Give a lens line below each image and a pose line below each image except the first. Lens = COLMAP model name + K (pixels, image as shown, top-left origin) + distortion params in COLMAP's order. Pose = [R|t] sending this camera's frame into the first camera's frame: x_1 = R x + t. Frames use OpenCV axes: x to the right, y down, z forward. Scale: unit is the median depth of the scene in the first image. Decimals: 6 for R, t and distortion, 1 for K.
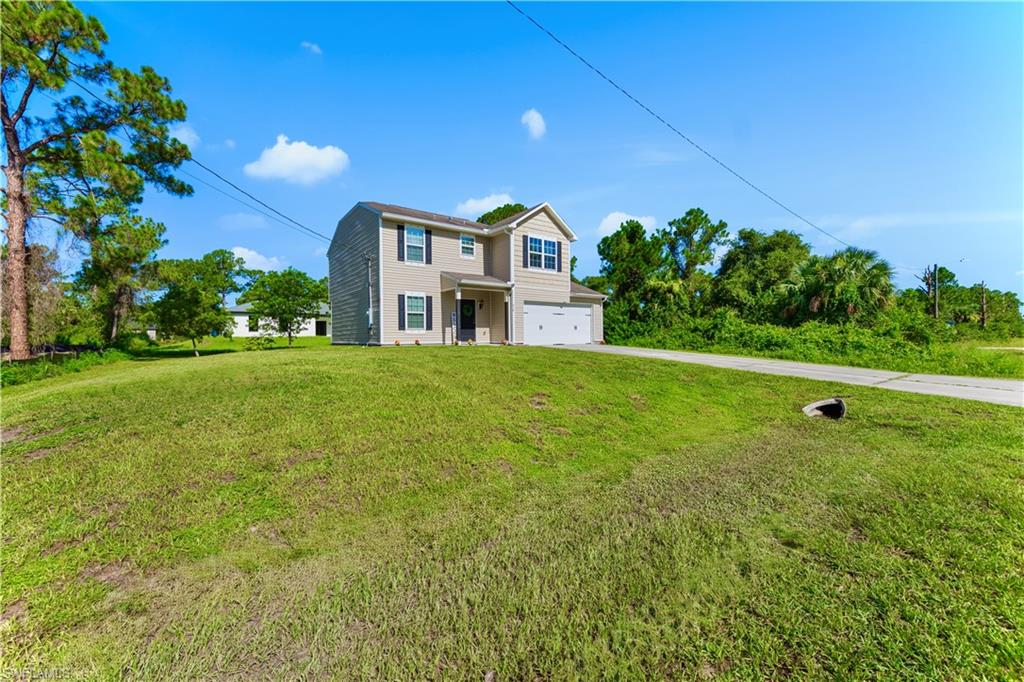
lens RADIAL K [[404.2, 0, 512.4], [0, 404.2, 341.4], [0, 0, 1]] dist [0.001732, 0.000161]
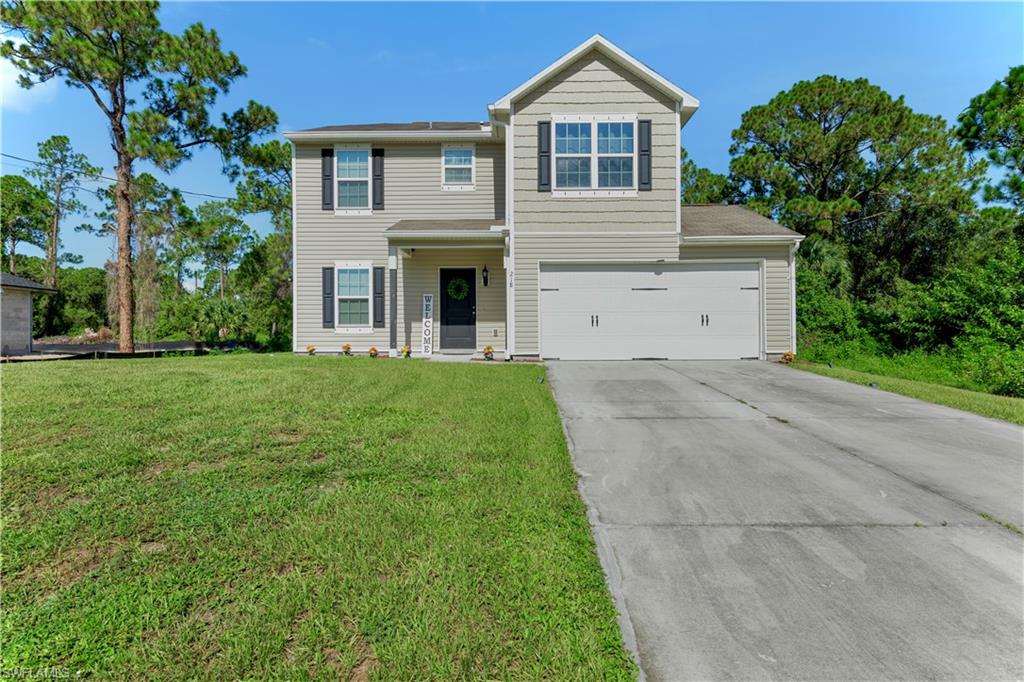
lens RADIAL K [[583.1, 0, 511.8], [0, 583.1, 336.4], [0, 0, 1]] dist [-0.001807, -0.000590]
pose [[0.784322, 0.008227, -0.620300, 0.417784], [-0.010000, 0.999950, 0.000618, -0.017383], [0.620274, 0.005718, 0.784364, 0.458337]]
